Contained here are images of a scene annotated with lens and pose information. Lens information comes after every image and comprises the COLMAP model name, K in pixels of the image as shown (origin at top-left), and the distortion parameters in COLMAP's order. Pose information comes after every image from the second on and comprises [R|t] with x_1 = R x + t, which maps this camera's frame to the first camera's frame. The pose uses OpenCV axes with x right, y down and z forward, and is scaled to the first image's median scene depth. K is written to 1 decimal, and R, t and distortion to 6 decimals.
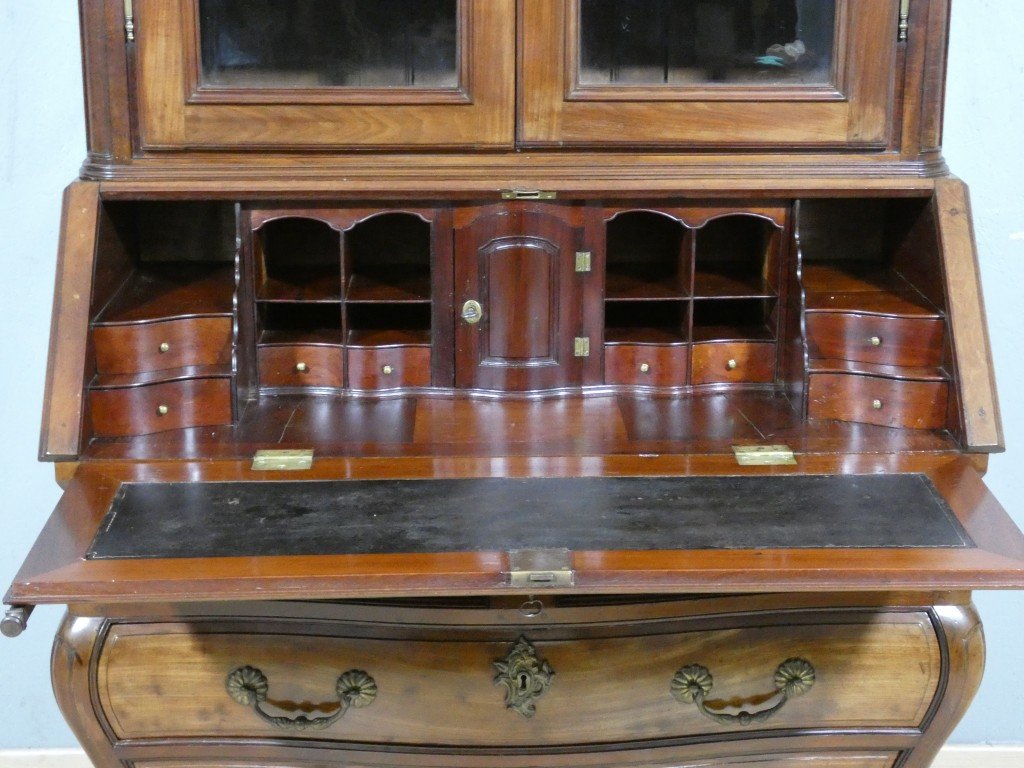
lens RADIAL K [[1898.4, 0, 536.8], [0, 1898.4, 385.6], [0, 0, 1]] dist [0.110737, 0.000000]
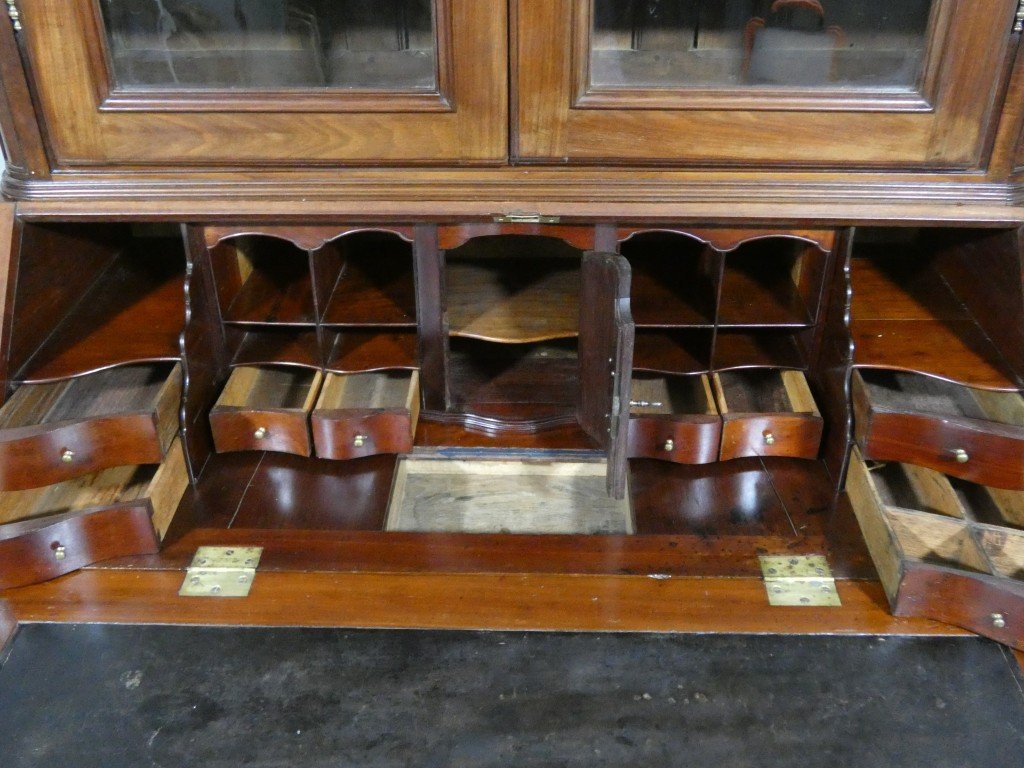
lens RADIAL K [[1010.6, 0, 527.9], [0, 1010.6, 379.6], [0, 0, 1]] dist [-0.013990, 0.000000]
pose [[0.998265, 0.027274, -0.052189, 0.021503], [-0.011208, 0.958072, 0.286309, -0.161422], [0.057810, -0.285227, 0.956715, 0.568355]]
